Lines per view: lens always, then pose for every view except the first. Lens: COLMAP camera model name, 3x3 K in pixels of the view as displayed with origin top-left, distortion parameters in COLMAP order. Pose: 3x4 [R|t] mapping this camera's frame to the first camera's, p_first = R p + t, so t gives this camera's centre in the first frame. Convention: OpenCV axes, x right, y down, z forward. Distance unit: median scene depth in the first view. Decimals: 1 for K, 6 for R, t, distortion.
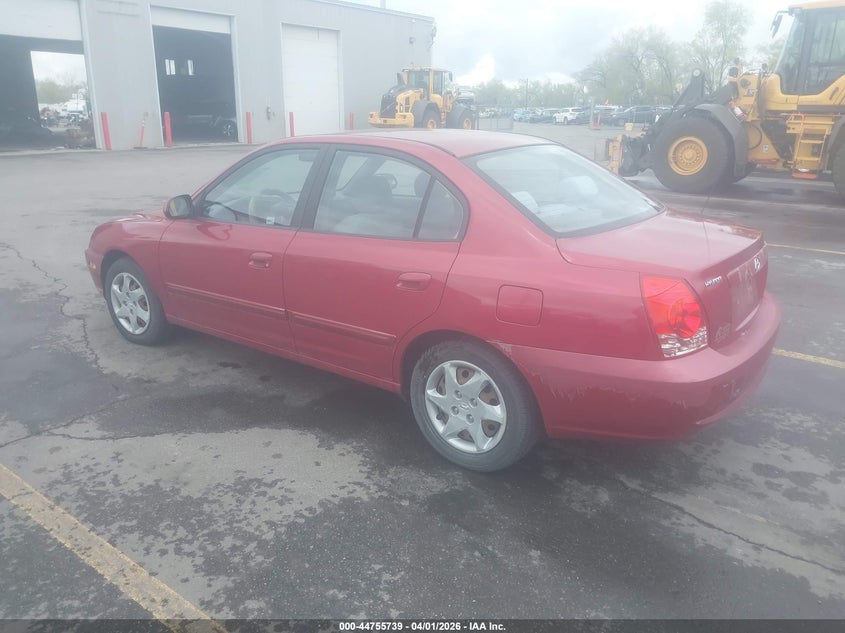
lens RADIAL K [[639.5, 0, 413.6], [0, 639.5, 314.7], [0, 0, 1]] dist [-0.002412, -0.002389]
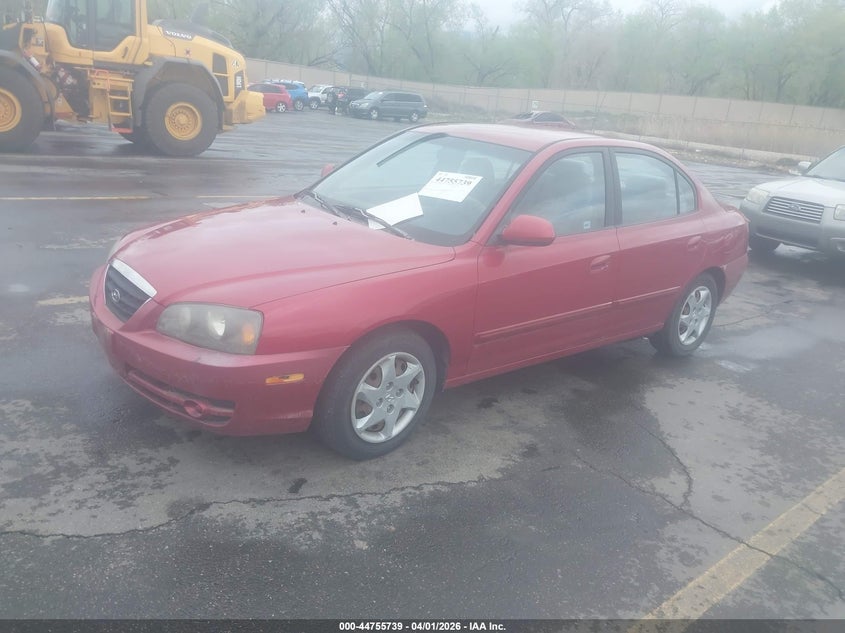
lens RADIAL K [[639.5, 0, 413.6], [0, 639.5, 314.7], [0, 0, 1]] dist [-0.002412, -0.002389]
pose [[0.262441, -0.293362, 0.919273, -1.382492], [0.209707, 0.947237, 0.242417, -0.342662], [-0.941885, 0.129157, 0.310114, 1.044029]]
